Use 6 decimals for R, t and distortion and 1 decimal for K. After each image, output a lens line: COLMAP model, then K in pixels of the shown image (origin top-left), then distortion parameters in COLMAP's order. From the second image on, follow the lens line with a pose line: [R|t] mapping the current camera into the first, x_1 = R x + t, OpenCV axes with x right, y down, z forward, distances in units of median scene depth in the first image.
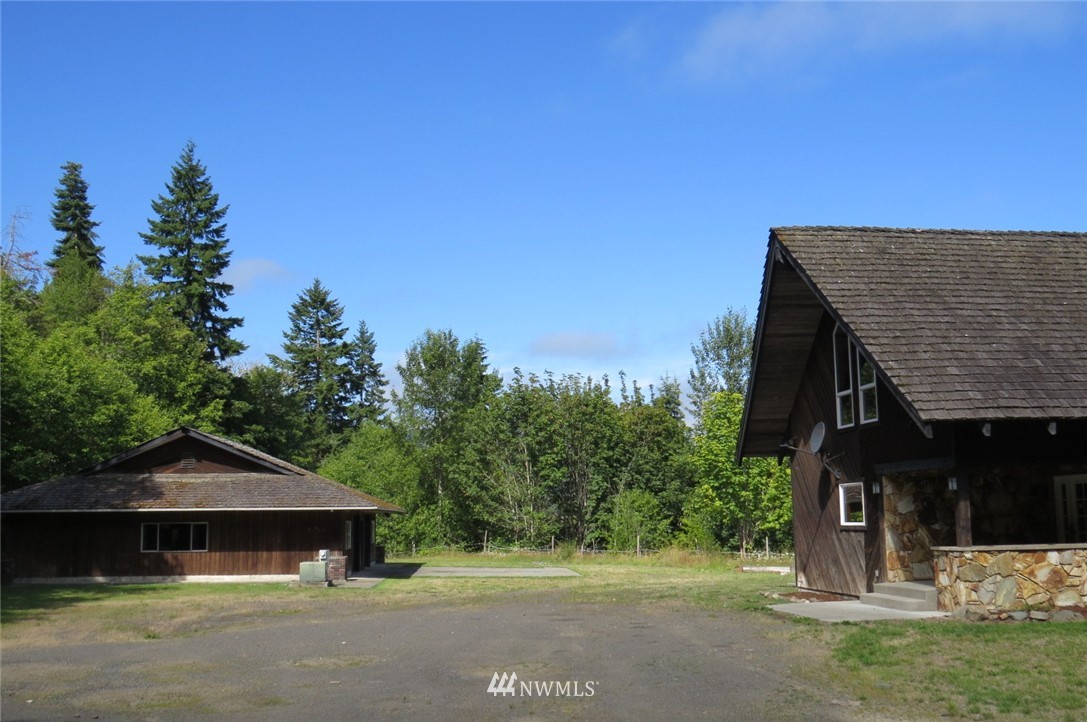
lens RADIAL K [[1225.7, 0, 544.1], [0, 1225.7, 360.6], [0, 0, 1]] dist [-0.062601, 0.000000]
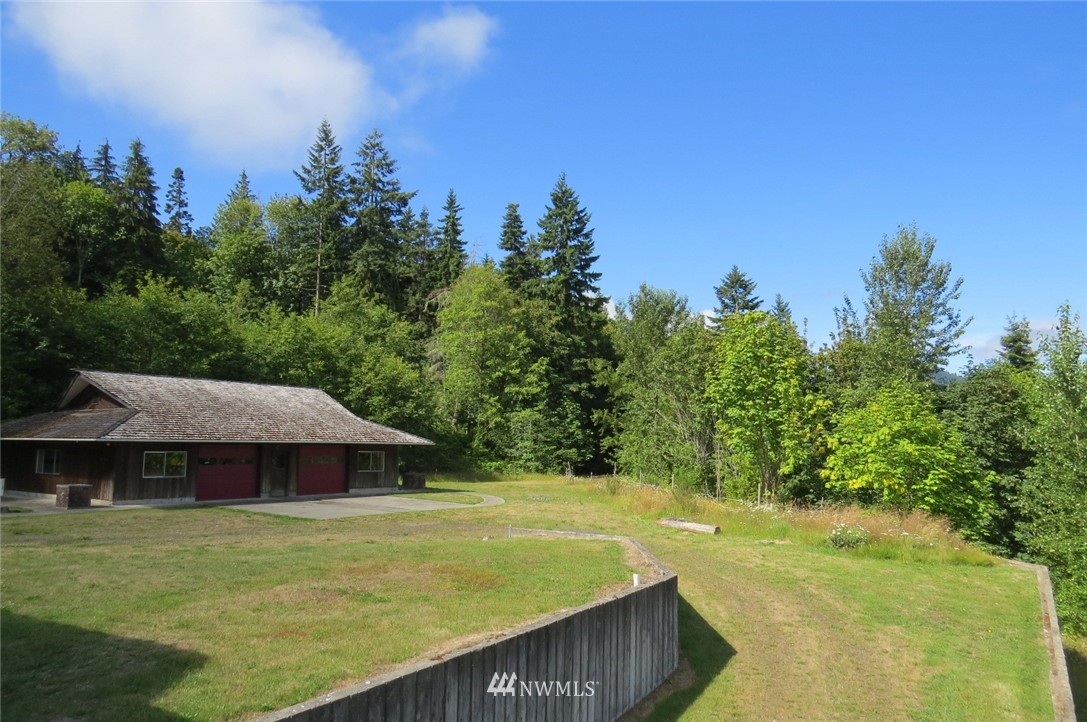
lens RADIAL K [[776.3, 0, 540.7], [0, 776.3, 341.9], [0, 0, 1]] dist [-0.019171, 0.002184]
pose [[0.782765, -0.066113, -0.618796, 0.217405], [0.063617, 0.997633, -0.026115, 0.031952], [0.619058, -0.018924, 0.785117, 0.289334]]
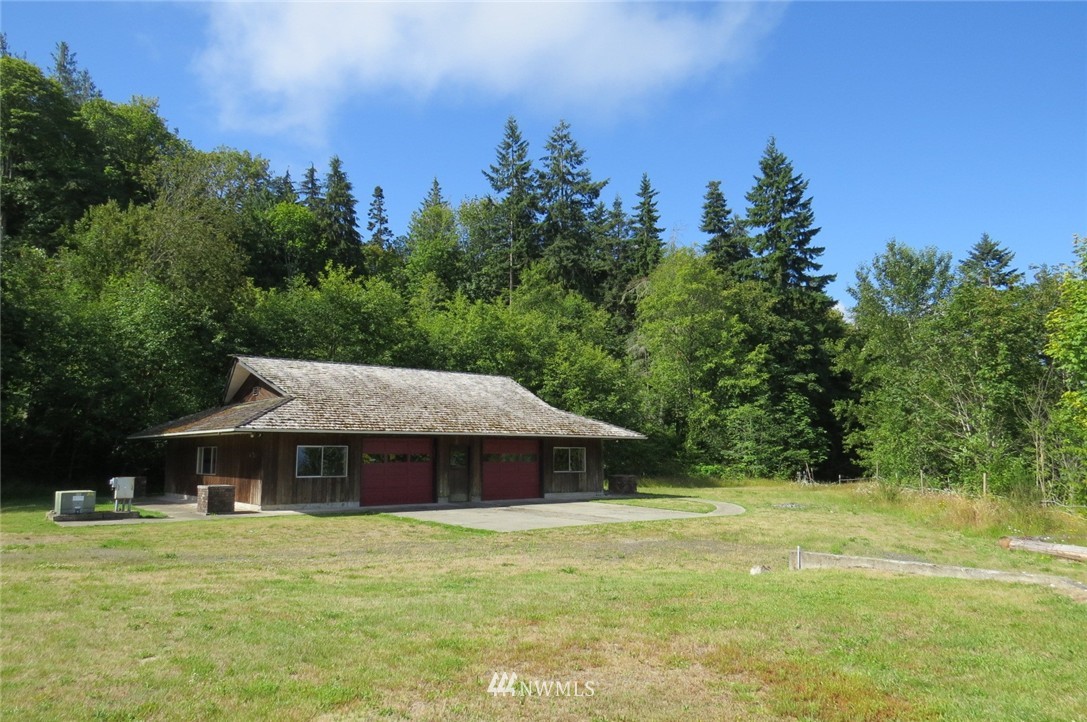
lens RADIAL K [[776.3, 0, 540.9], [0, 776.3, 352.7], [0, 0, 1]] dist [-0.019171, 0.002184]
pose [[0.600999, -0.094548, -0.793638, 0.158413], [0.096801, 0.994279, -0.045147, 0.045074], [0.793366, -0.049692, 0.606713, 0.338295]]
